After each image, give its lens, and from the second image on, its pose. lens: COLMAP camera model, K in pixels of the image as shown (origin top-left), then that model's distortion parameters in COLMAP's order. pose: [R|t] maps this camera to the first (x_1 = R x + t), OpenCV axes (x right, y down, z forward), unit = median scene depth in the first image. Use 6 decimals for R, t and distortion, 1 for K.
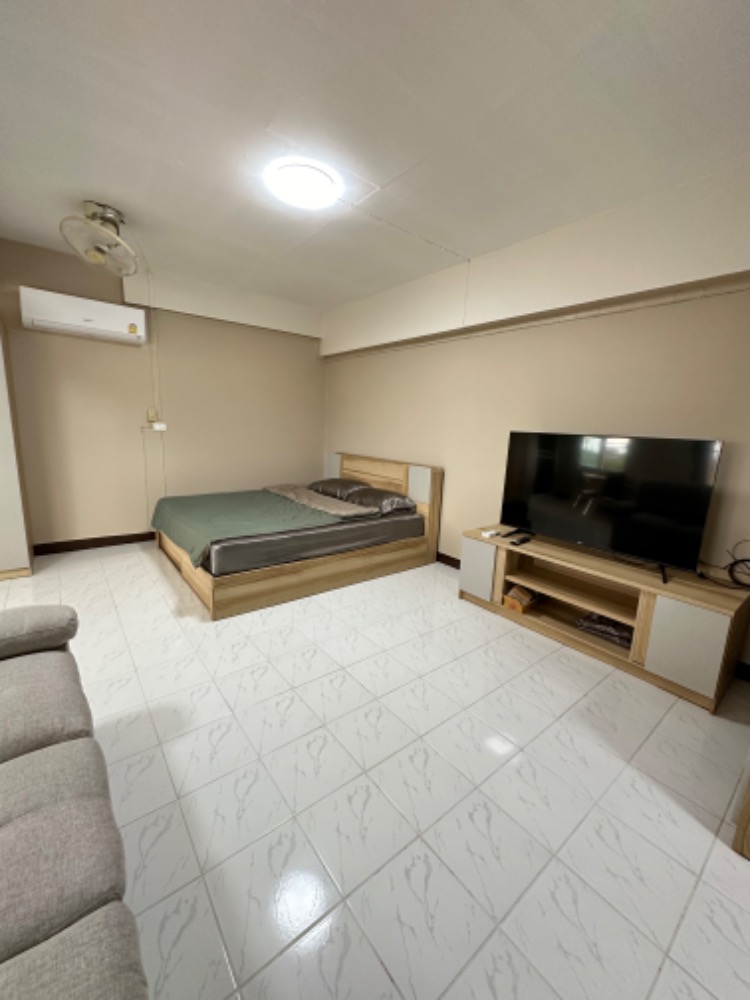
lens RADIAL K [[398.1, 0, 380.1], [0, 398.1, 498.7], [0, 0, 1]] dist [-0.000507, 0.000317]
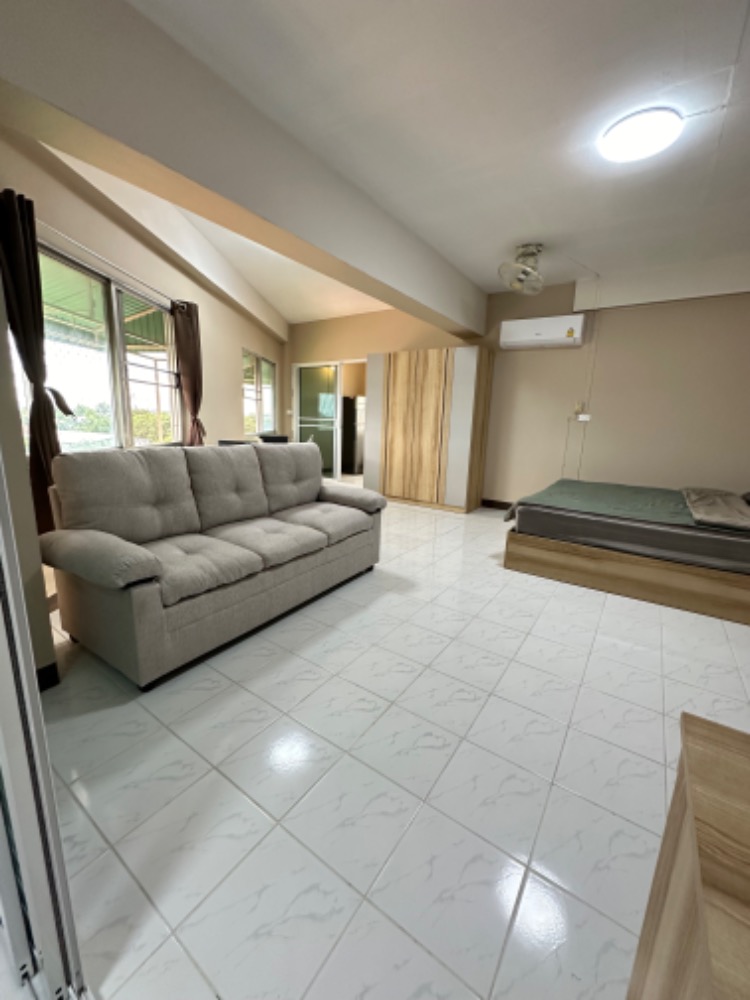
lens RADIAL K [[398.1, 0, 375.6], [0, 398.1, 499.6], [0, 0, 1]] dist [-0.000507, 0.000317]
pose [[0.295306, 0.162192, -0.941535, 0.481999], [-0.193932, 0.975145, 0.107156, 0.047013], [0.935513, 0.150950, 0.319420, 0.195759]]
